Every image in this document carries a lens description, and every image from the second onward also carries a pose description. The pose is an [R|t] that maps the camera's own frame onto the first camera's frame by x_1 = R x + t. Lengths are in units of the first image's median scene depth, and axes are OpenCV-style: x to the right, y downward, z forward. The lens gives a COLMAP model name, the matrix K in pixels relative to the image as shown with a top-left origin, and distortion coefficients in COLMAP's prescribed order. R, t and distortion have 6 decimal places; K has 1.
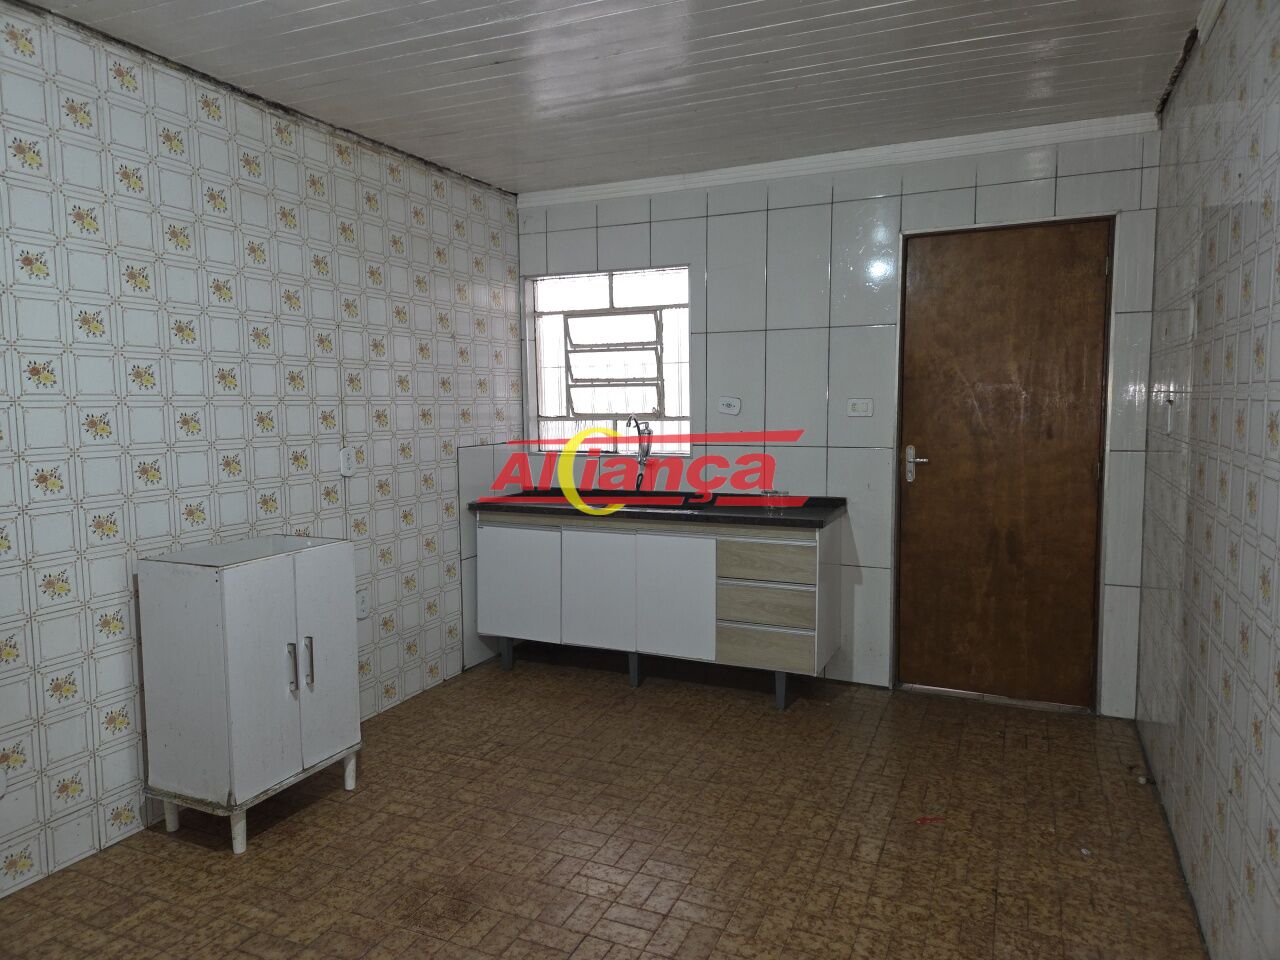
lens RADIAL K [[851.3, 0, 628.8], [0, 851.3, 475.2], [0, 0, 1]] dist [0.078505, -0.067123]
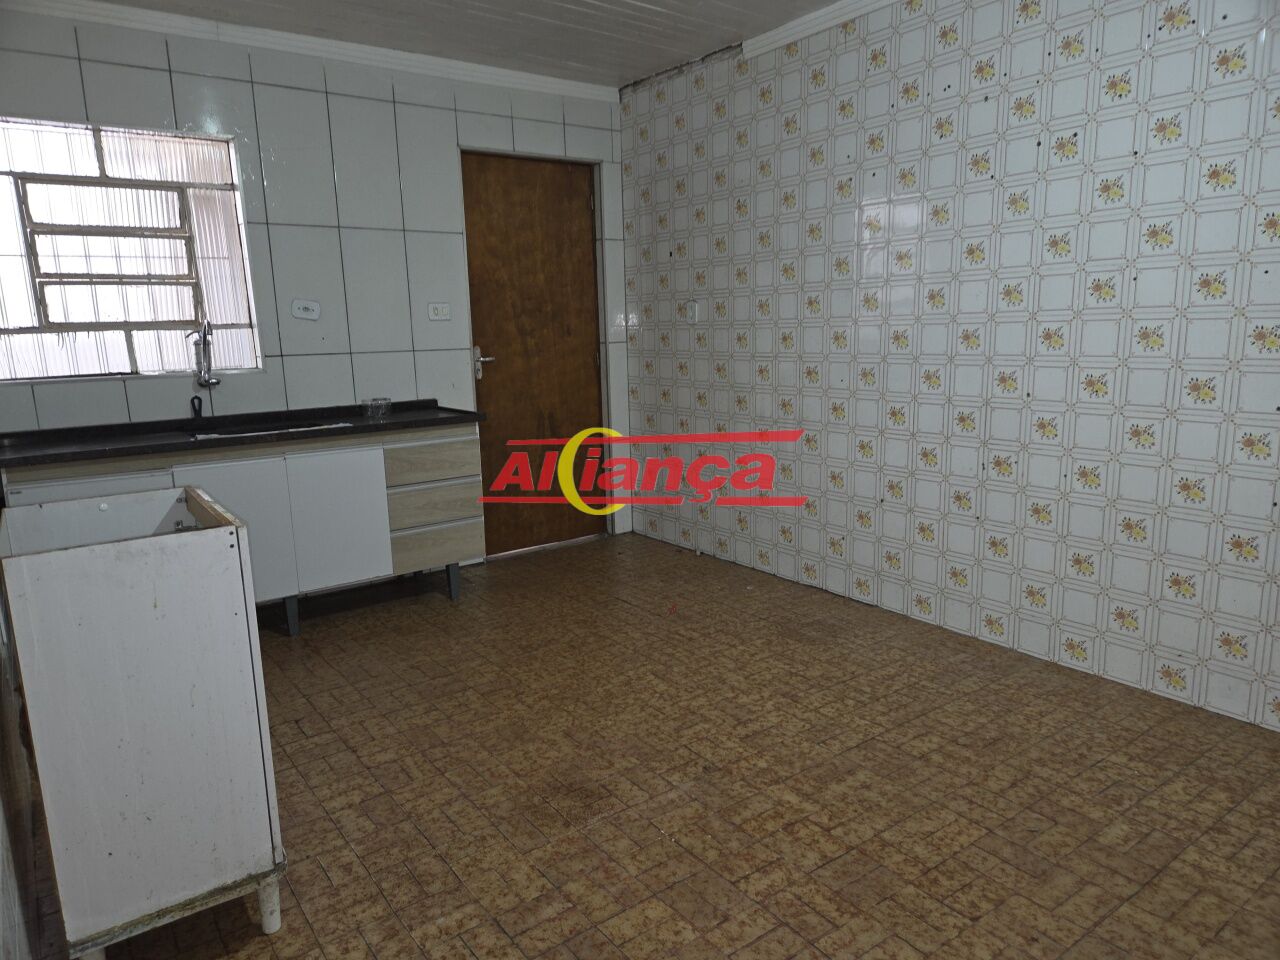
lens RADIAL K [[851.3, 0, 634.1], [0, 851.3, 487.2], [0, 0, 1]] dist [0.078505, -0.067123]
pose [[0.491238, -0.170235, 0.854228, -0.679278], [0.101654, 0.985218, 0.137882, 0.016632], [-0.865073, 0.019102, 0.501282, 0.321674]]
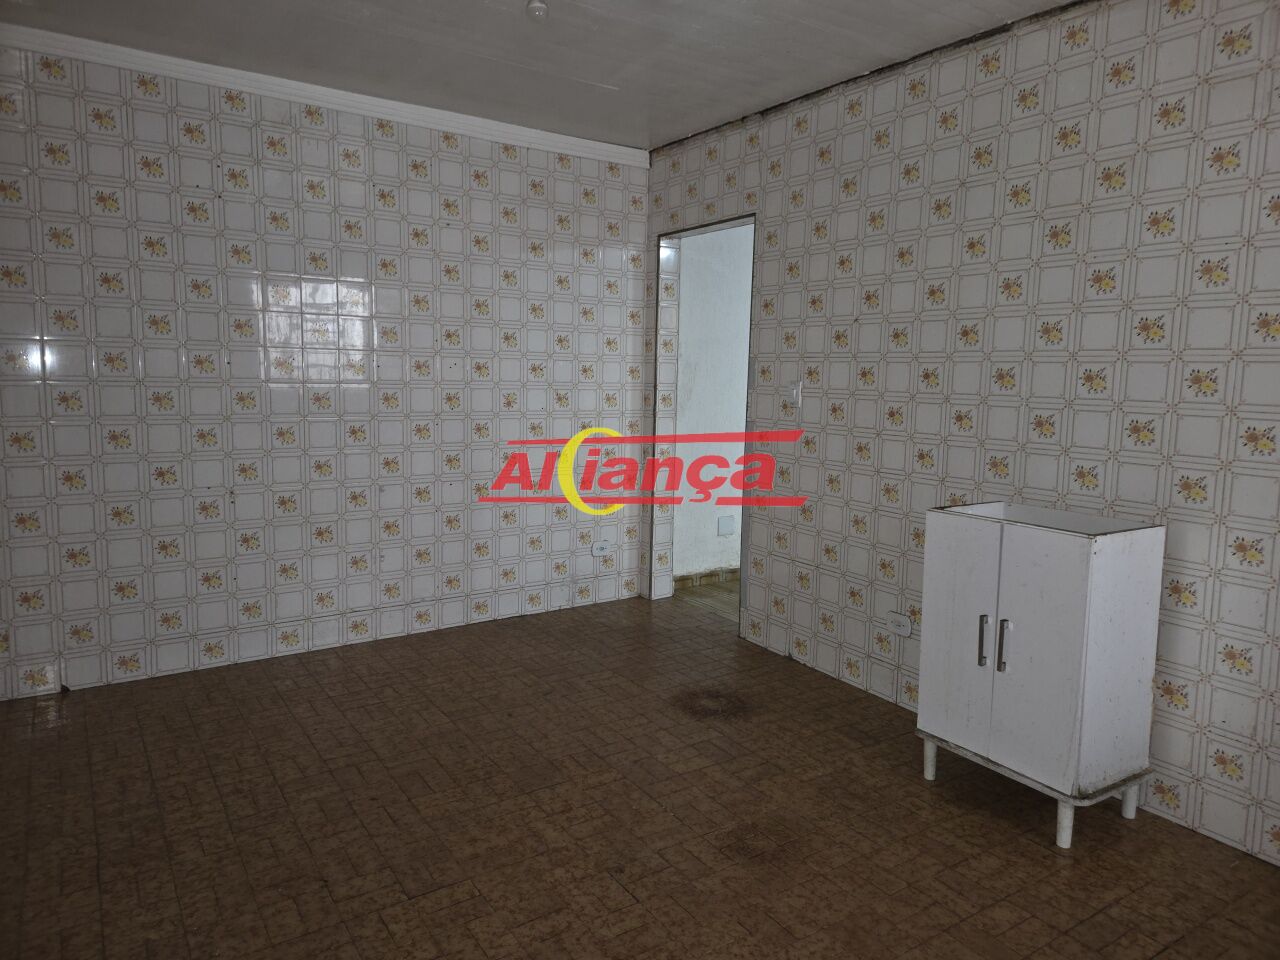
lens RADIAL K [[851.3, 0, 641.9], [0, 851.3, 465.3], [0, 0, 1]] dist [0.078505, -0.067123]
pose [[-0.525310, 0.093220, -0.845789, 0.486160], [-0.088688, 0.982569, 0.163379, -0.070179], [0.846276, 0.160836, -0.507886, 0.955839]]
